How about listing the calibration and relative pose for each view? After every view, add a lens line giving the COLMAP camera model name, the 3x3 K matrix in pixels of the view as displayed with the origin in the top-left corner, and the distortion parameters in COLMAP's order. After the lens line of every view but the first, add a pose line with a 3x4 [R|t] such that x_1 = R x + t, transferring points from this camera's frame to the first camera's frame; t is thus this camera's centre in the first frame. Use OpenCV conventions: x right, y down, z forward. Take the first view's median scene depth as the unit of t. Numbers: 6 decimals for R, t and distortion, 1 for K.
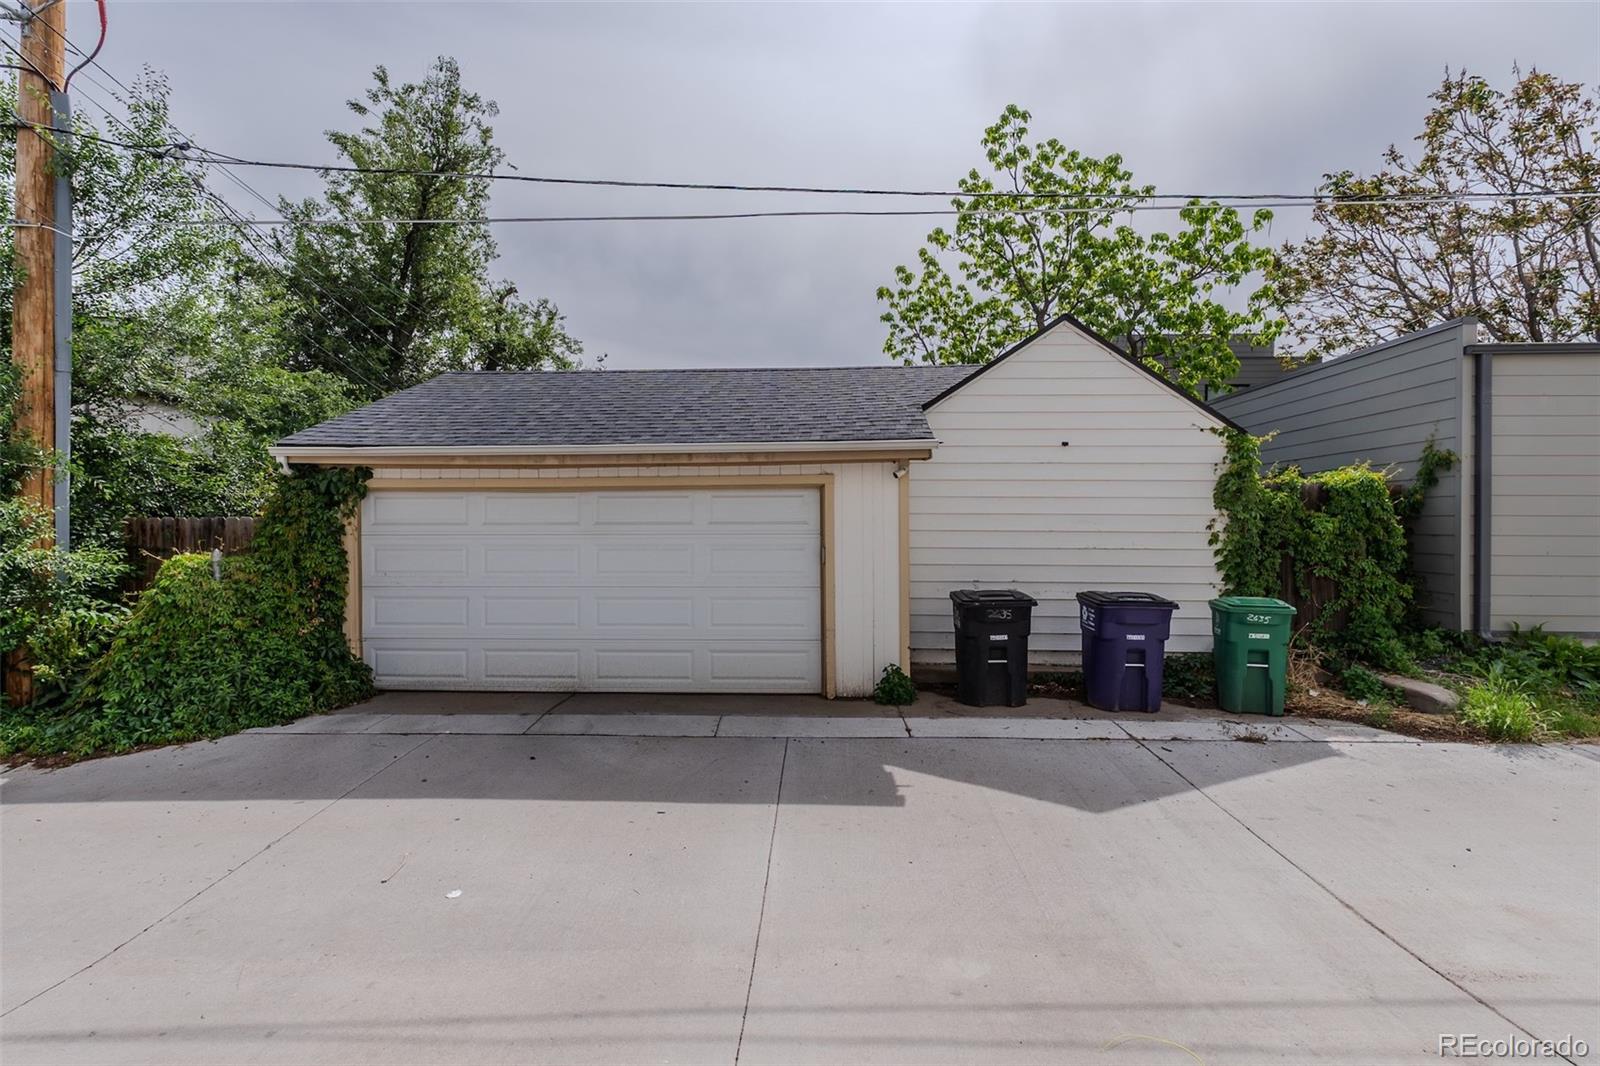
lens RADIAL K [[746.6, 0, 800.0], [0, 746.6, 533.0], [0, 0, 1]] dist [0.005161, -0.001556]
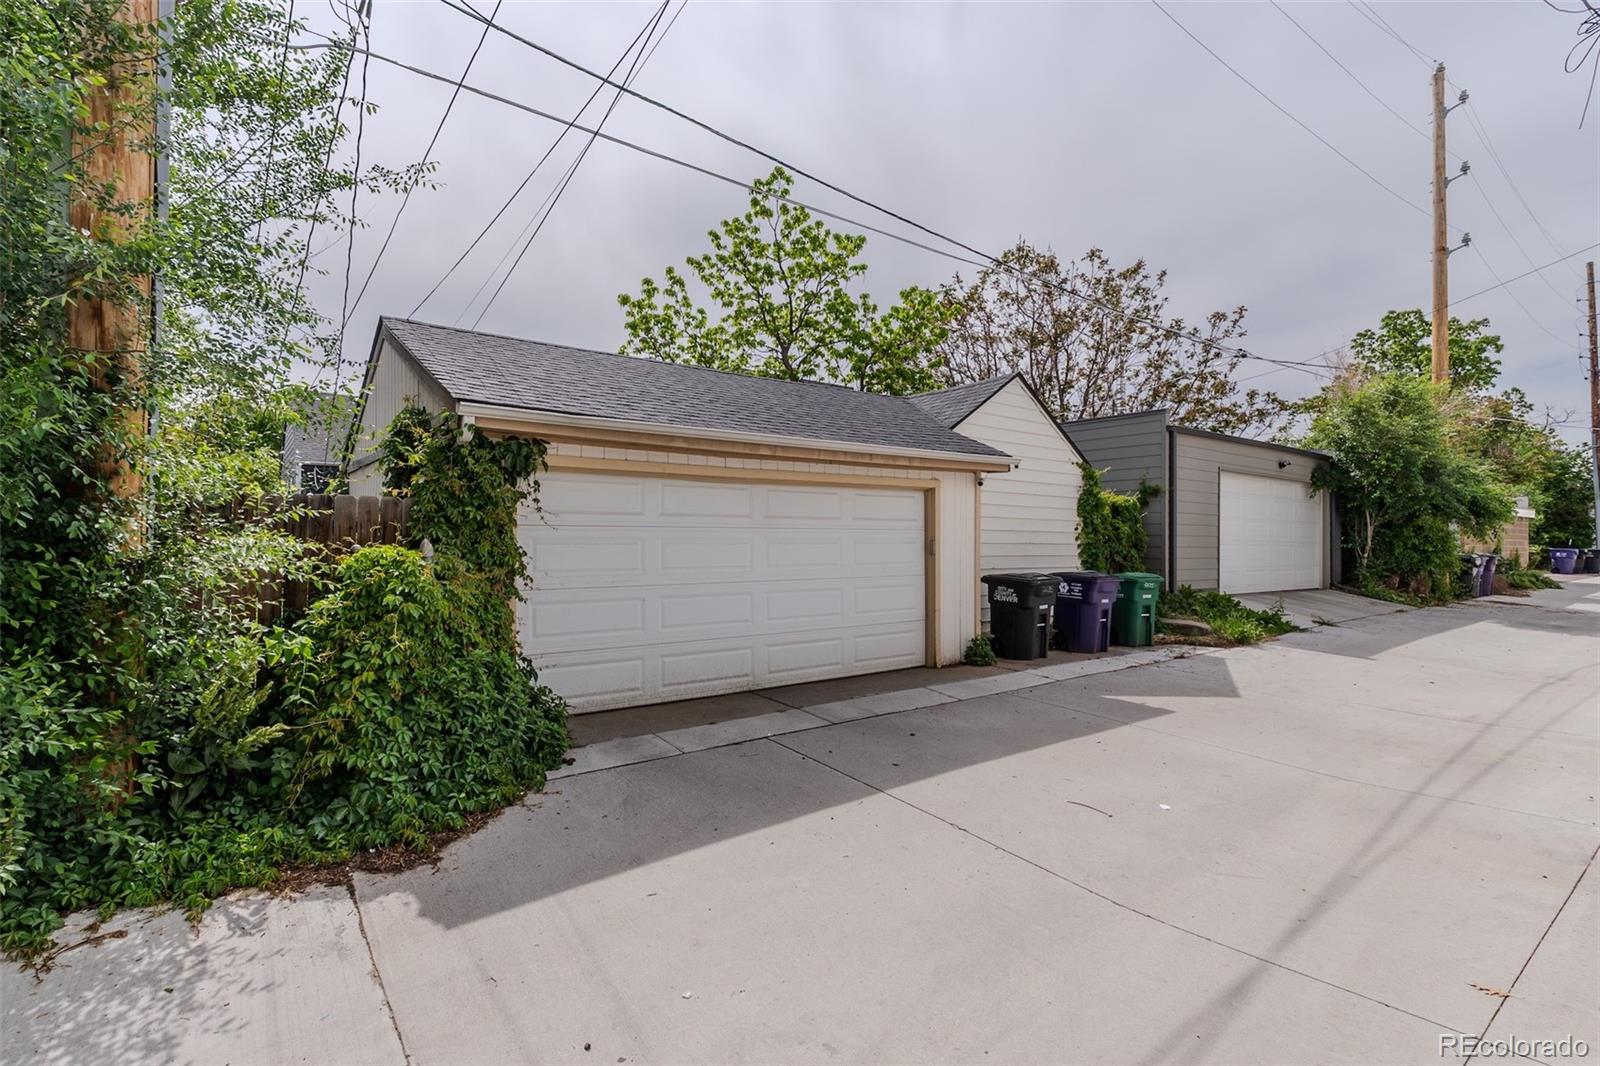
lens RADIAL K [[739.2, 0, 800.0], [0, 739.2, 533.0], [0, 0, 1]] dist [0.000779, 0.000060]
pose [[0.779233, 0.009049, 0.626669, -0.871048], [0.002255, 0.999849, -0.017242, 0.026456], [-0.626730, 0.014849, 0.779095, 0.216494]]
